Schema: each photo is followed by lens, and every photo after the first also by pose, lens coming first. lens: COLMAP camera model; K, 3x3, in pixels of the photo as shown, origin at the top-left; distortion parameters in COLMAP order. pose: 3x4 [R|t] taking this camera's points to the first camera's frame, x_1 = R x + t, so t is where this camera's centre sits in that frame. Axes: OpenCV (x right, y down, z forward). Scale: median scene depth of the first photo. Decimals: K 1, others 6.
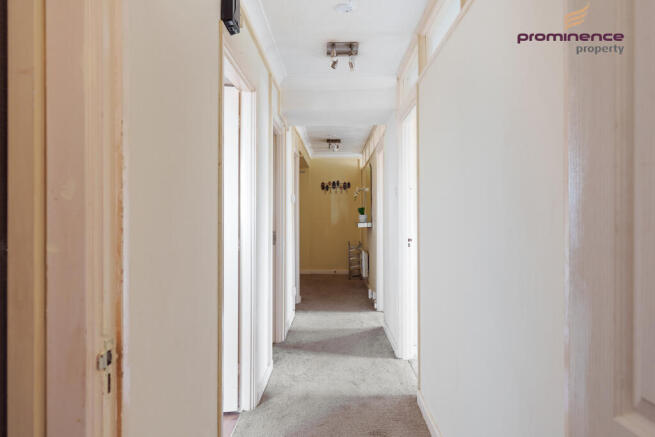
lens RADIAL K [[452.9, 0, 327.2], [0, 452.9, 217.1], [0, 0, 1]] dist [-0.000398, 0.000057]
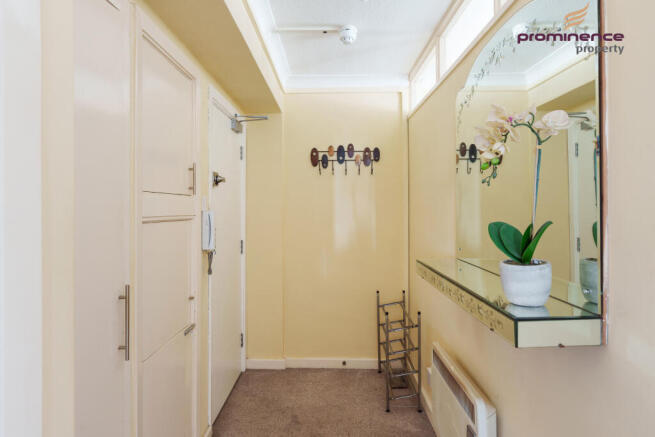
lens RADIAL K [[397.5, 0, 328.2], [0, 397.5, 214.6], [0, 0, 1]] dist [0.001750, 0.000029]
pose [[0.999915, -0.001125, -0.013001, 0.007702], [0.001191, 0.999986, 0.005080, -0.017429], [0.012995, -0.005095, 0.999903, 0.634532]]
